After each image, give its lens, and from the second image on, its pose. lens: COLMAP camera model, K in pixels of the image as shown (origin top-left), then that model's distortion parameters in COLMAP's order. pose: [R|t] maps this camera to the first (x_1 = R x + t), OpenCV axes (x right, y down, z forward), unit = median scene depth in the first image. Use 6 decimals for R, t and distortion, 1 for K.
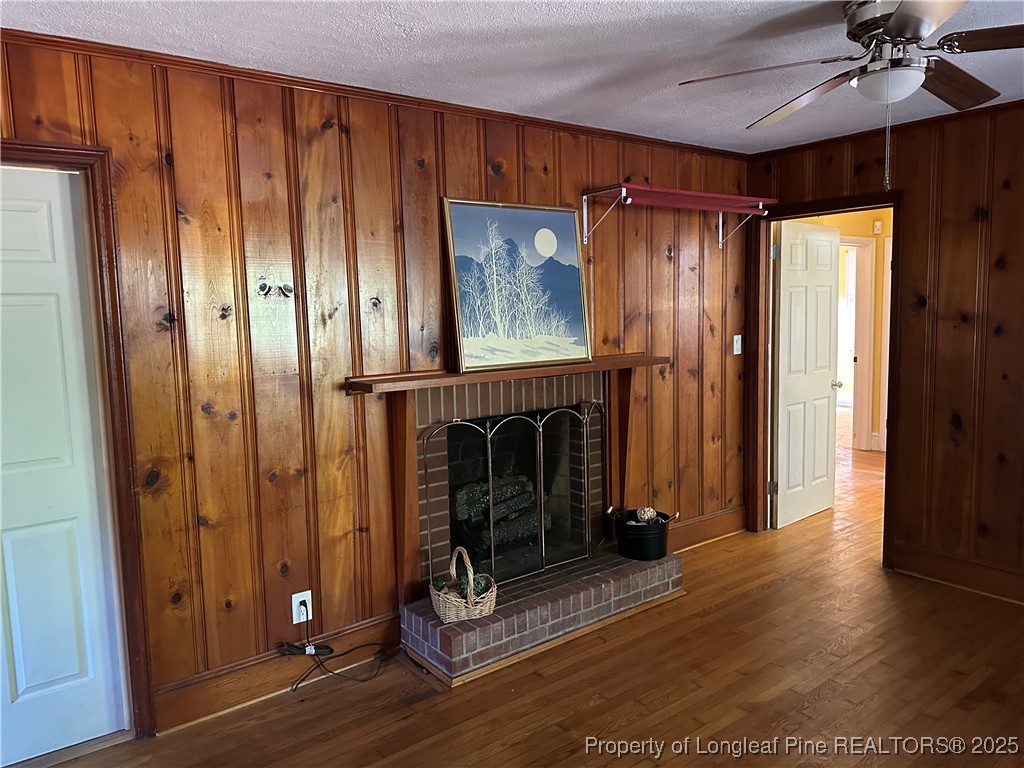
lens RADIAL K [[720.1, 0, 512.0], [0, 720.1, 384.0], [0, 0, 1]] dist [-0.006916, -0.003590]
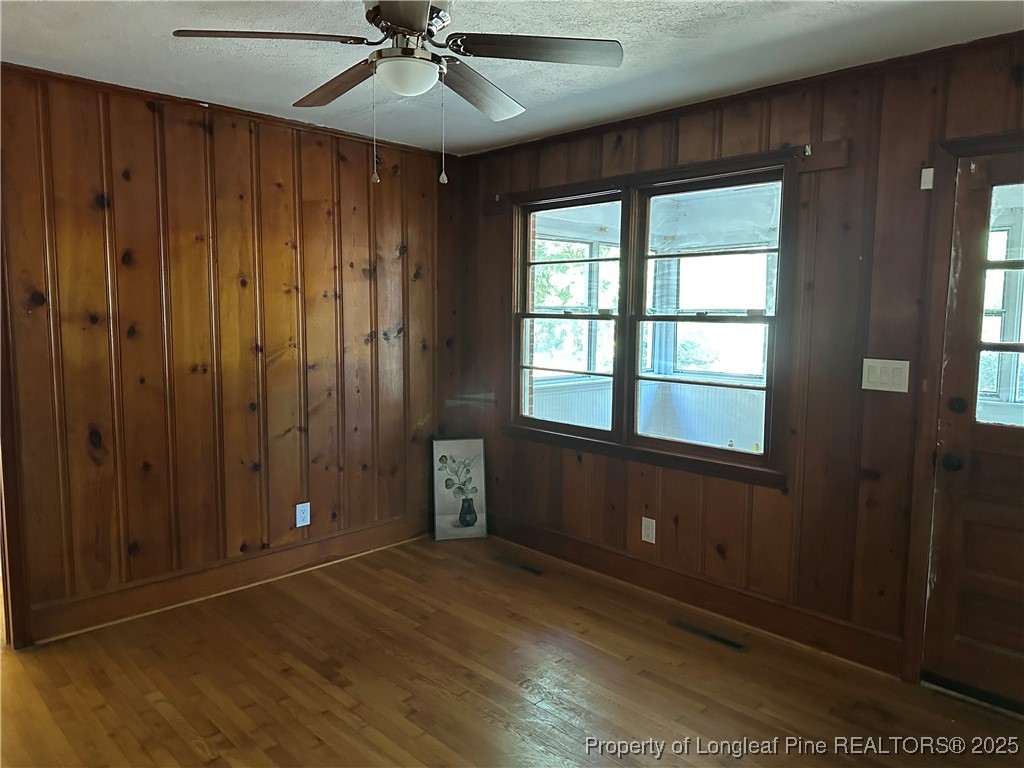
lens RADIAL K [[720.1, 0, 512.0], [0, 720.1, 384.0], [0, 0, 1]] dist [-0.006916, -0.003590]
pose [[-0.117456, -0.080503, 0.989810, -0.294655], [0.105155, 0.990097, 0.093005, -0.040642], [-0.987495, 0.115007, -0.107828, 0.595277]]
